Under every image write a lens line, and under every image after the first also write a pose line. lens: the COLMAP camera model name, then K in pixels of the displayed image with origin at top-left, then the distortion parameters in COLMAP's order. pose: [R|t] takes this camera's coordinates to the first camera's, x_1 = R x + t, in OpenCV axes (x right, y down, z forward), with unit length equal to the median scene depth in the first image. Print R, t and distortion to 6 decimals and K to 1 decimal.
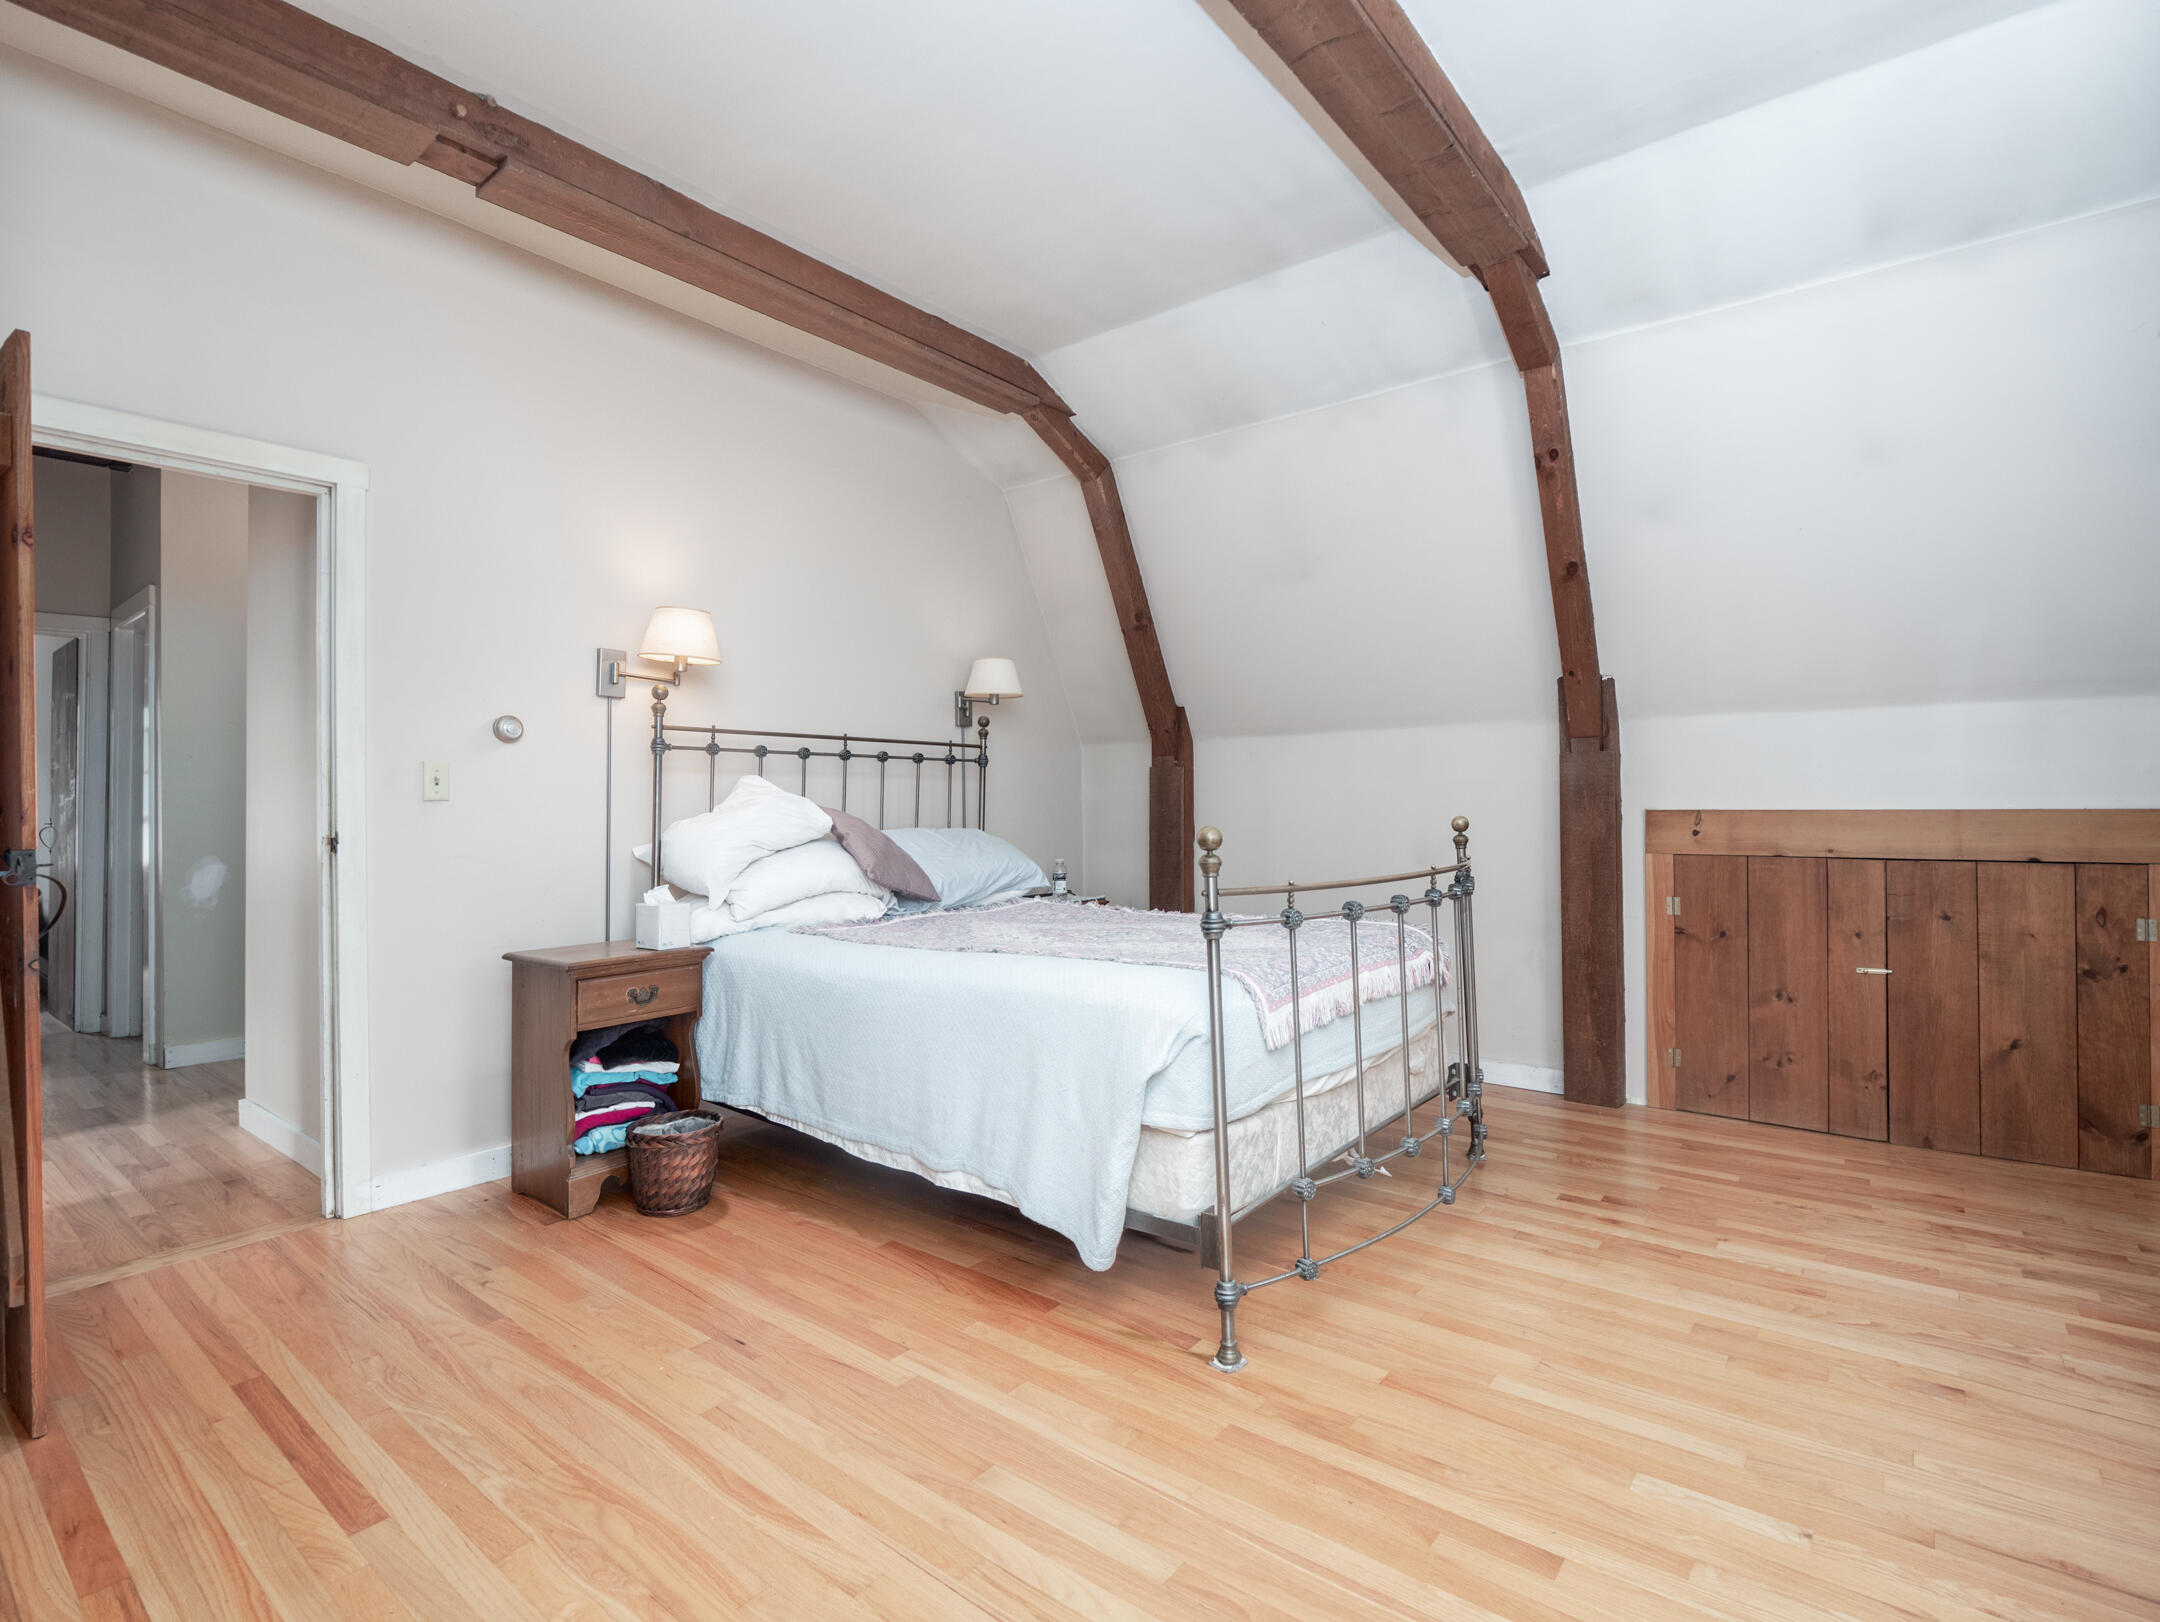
lens RADIAL K [[1072.7, 0, 1066.6], [0, 1072.7, 785.2], [0, 0, 1]] dist [-0.003707, -0.000155]
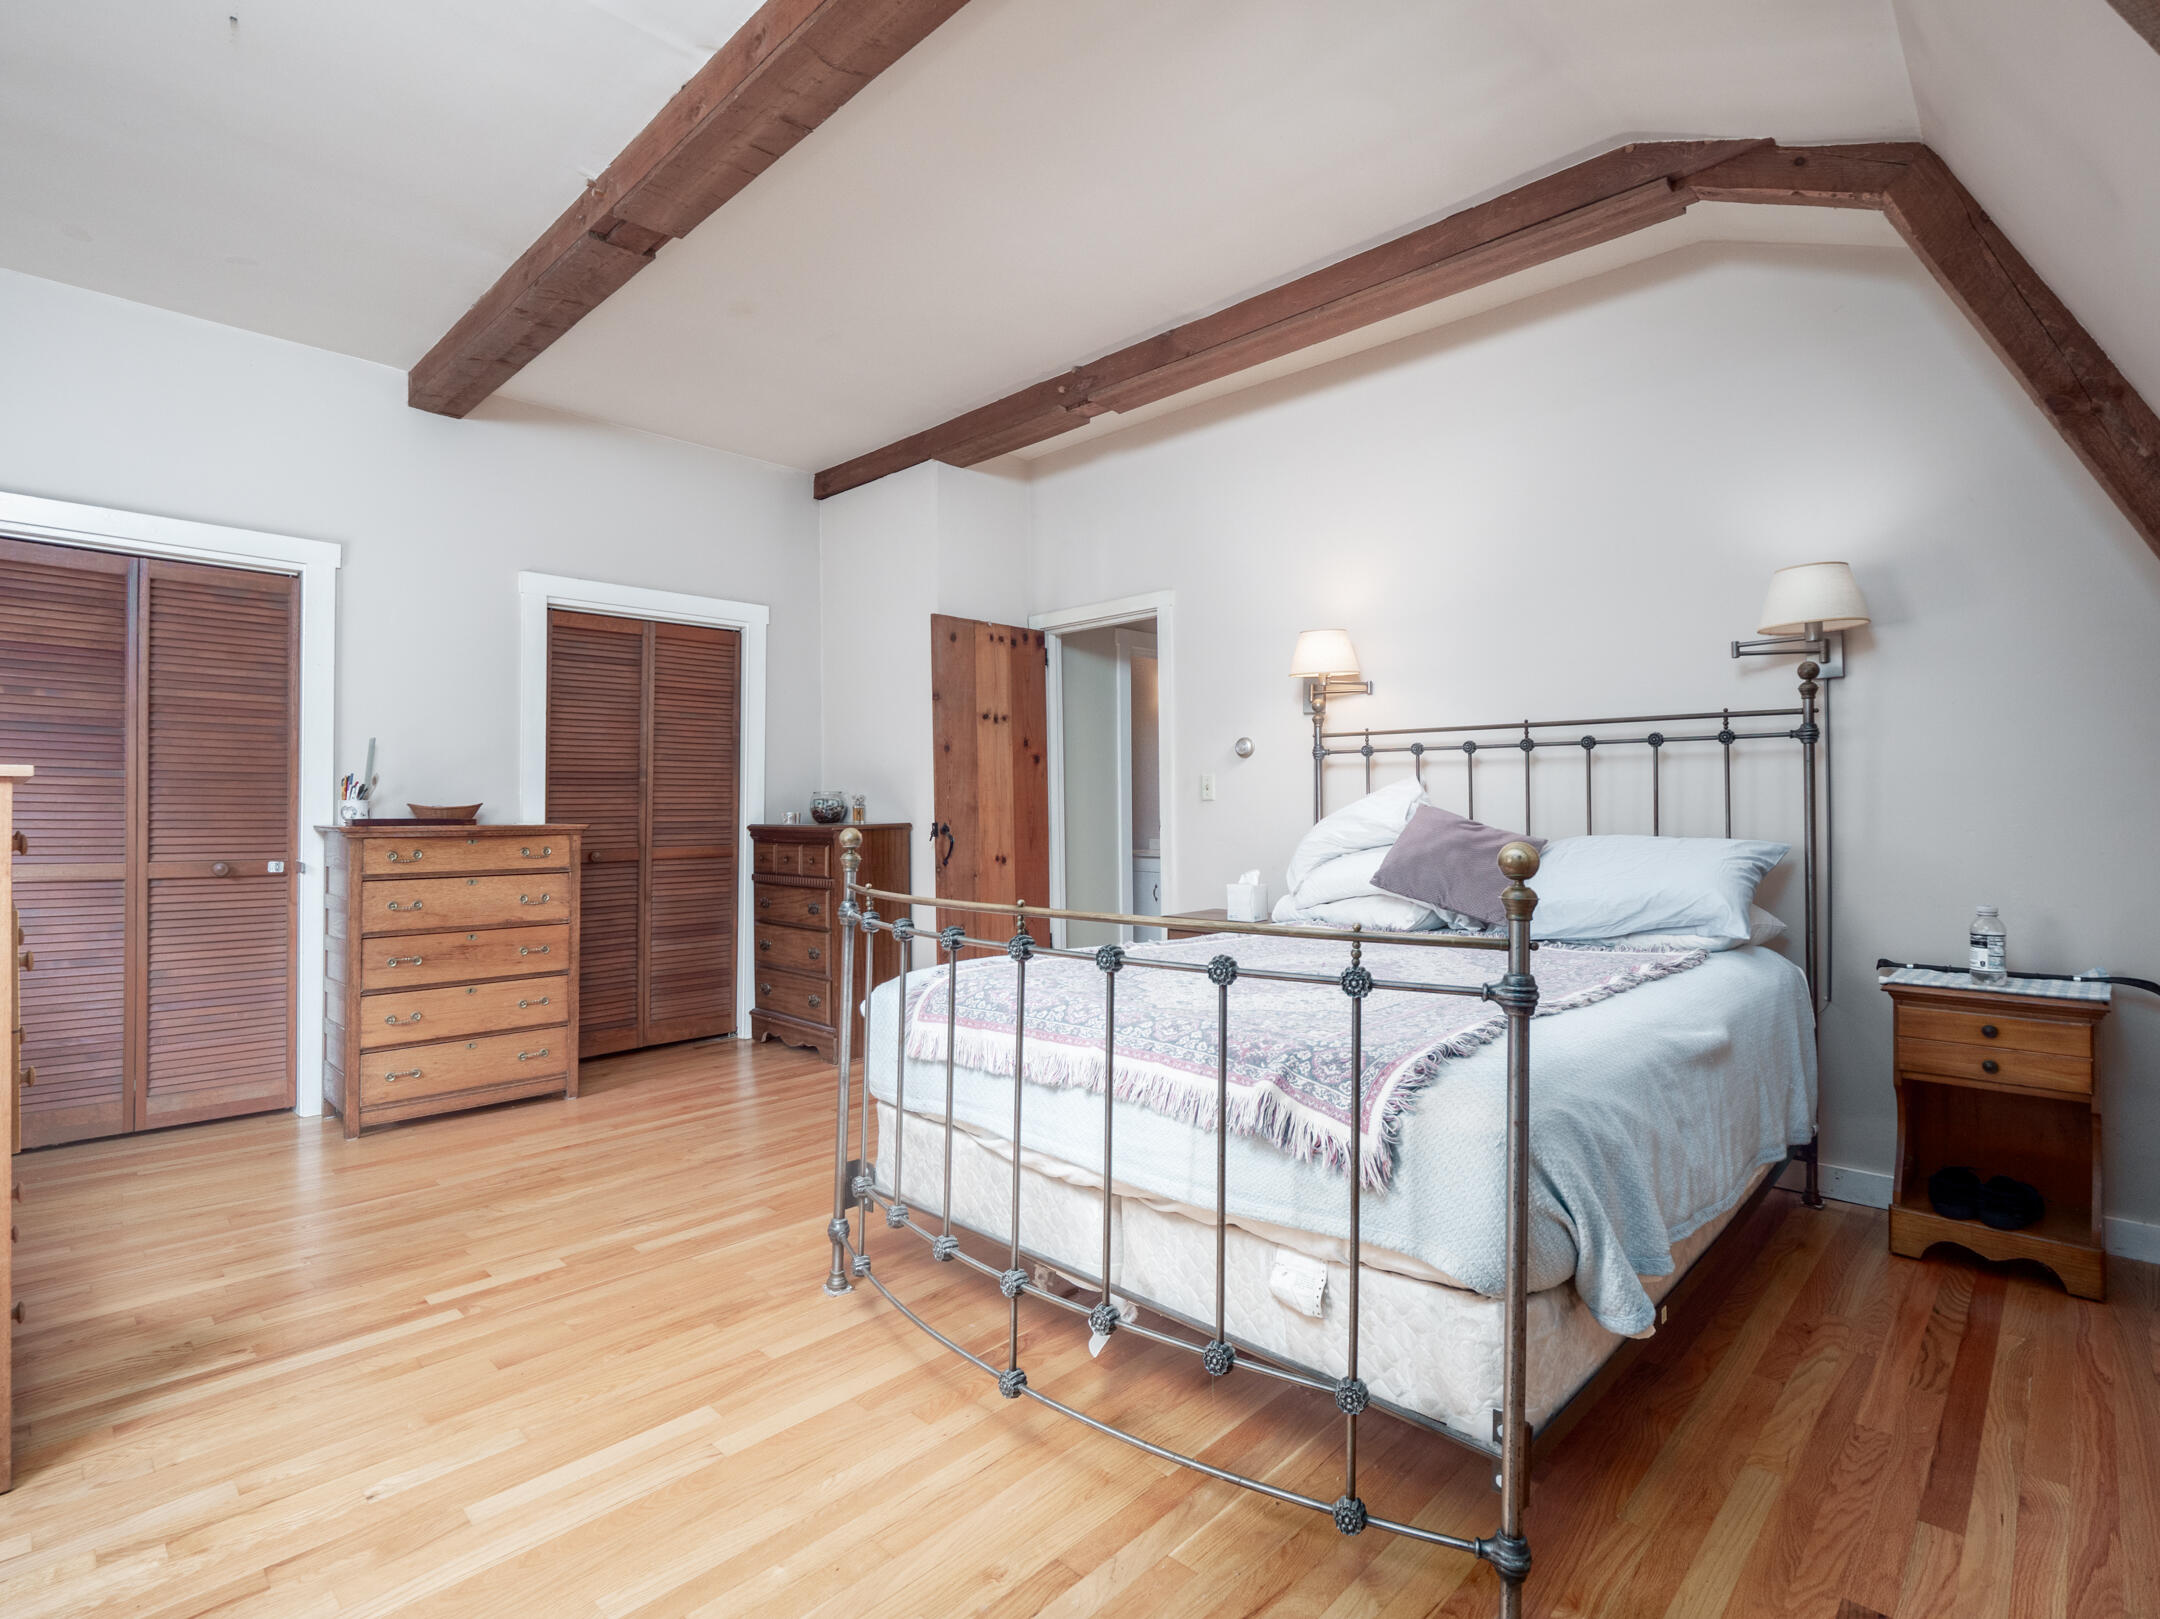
lens RADIAL K [[1024.8, 0, 1080.0], [0, 1024.8, 809.5], [0, 0, 1]] dist [-0.050368, -0.000275]
pose [[-0.089864, 0.002193, -0.995952, 0.732999], [0.017074, 0.999854, 0.000661, 0.019787], [0.995808, -0.016945, -0.089888, 0.834486]]
